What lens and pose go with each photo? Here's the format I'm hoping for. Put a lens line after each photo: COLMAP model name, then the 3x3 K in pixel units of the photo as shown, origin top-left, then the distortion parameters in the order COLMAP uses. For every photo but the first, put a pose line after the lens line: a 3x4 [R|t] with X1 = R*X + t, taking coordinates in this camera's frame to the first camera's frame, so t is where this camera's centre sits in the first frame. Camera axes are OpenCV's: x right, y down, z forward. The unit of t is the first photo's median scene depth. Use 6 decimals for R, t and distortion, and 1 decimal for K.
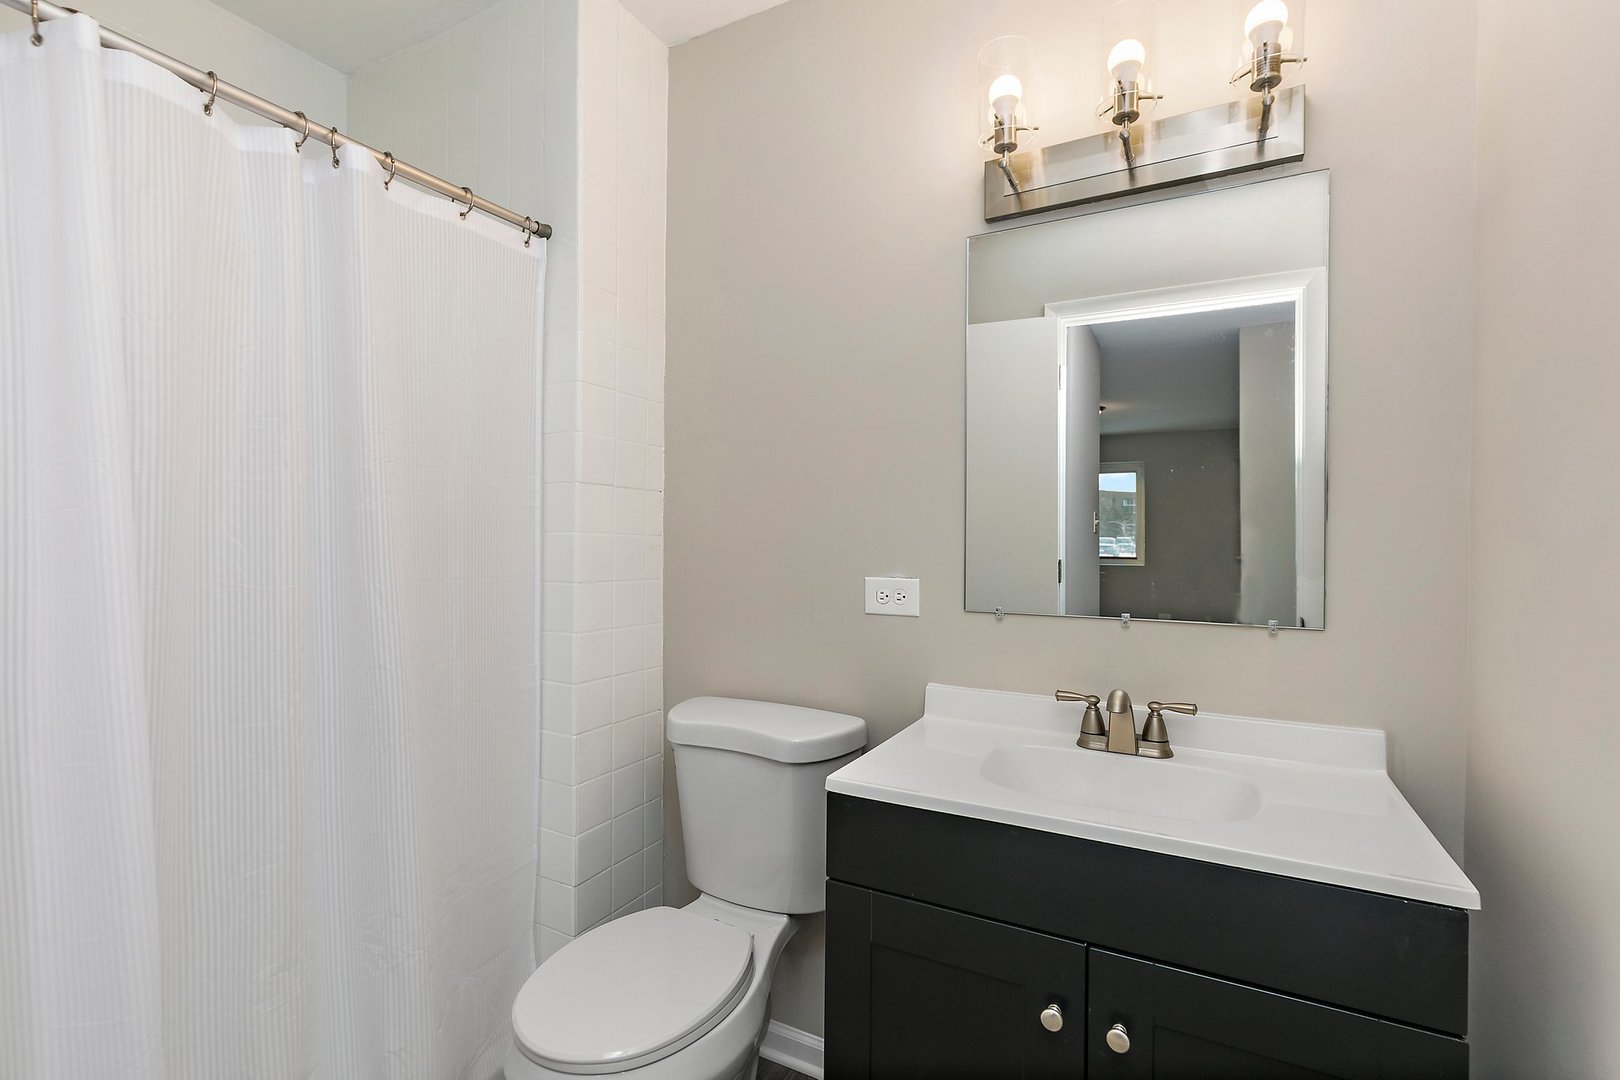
lens RADIAL K [[736.0, 0, 816.7], [0, 736.0, 538.5], [0, 0, 1]] dist [-0.002256, -0.000412]
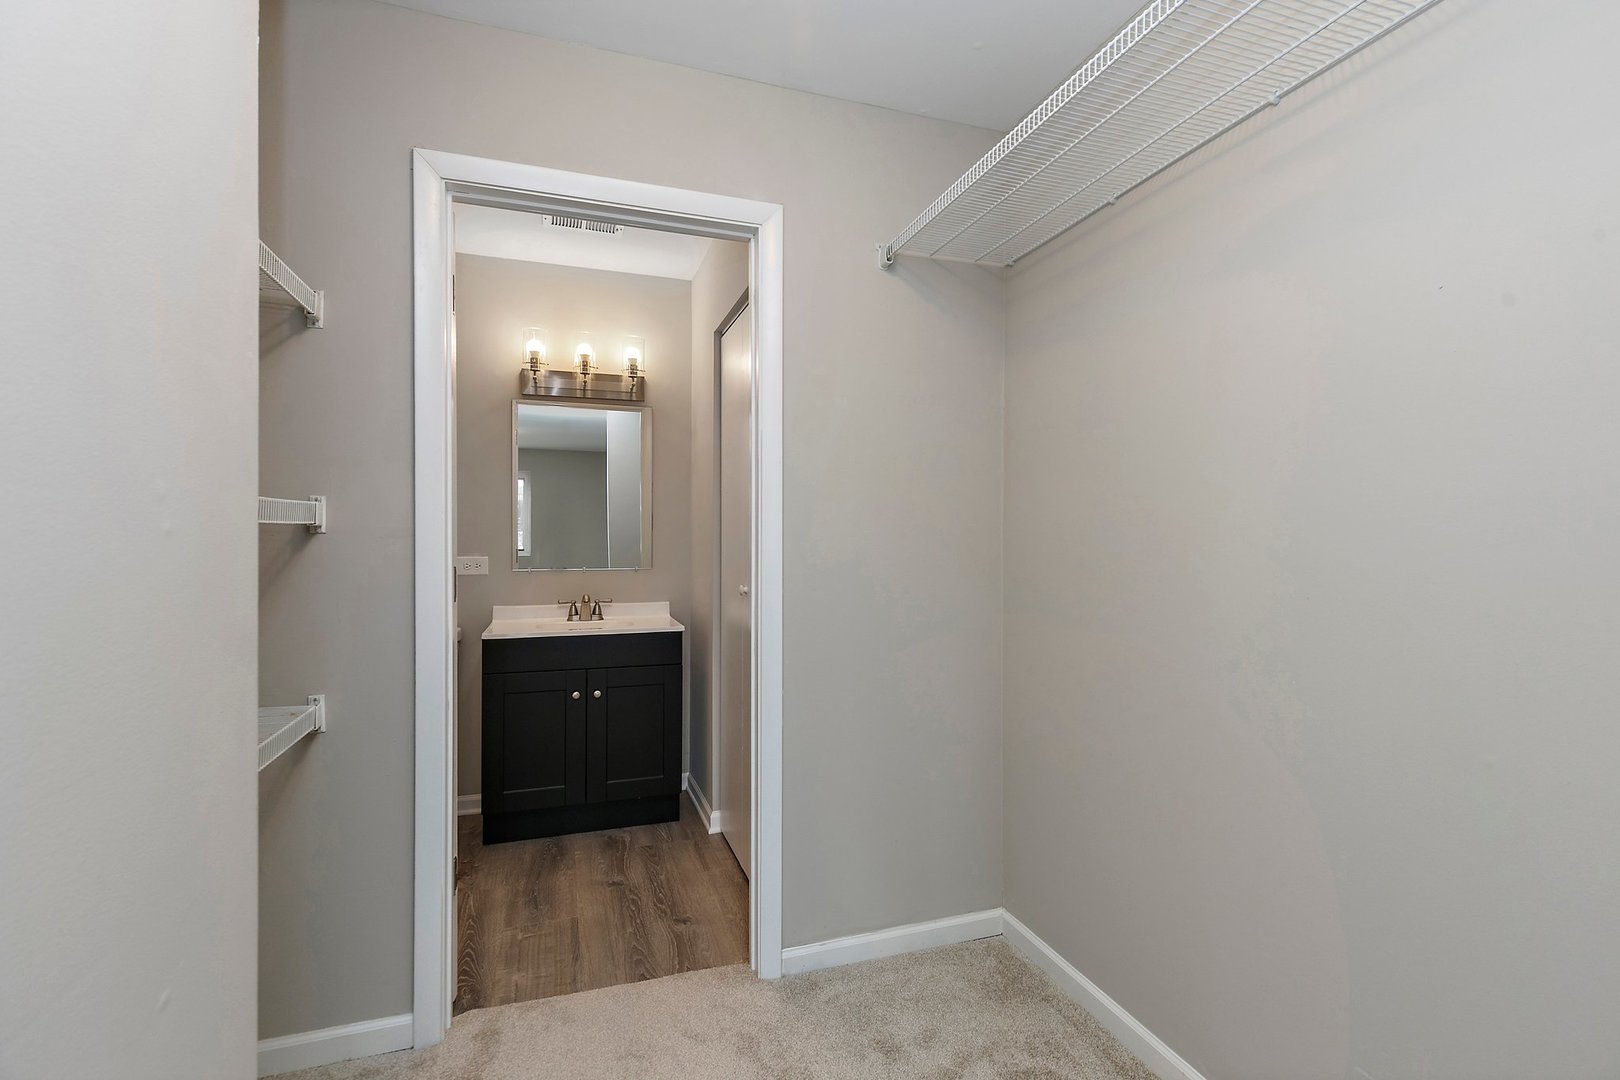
lens RADIAL K [[736.0, 0, 813.5], [0, 736.0, 540.5], [0, 0, 1]] dist [-0.002256, -0.000412]
pose [[0.685661, -0.004336, 0.727908, -0.860106], [0.009738, 0.999947, -0.003217, 0.028380], [-0.727855, 0.009294, 0.685668, -1.271202]]
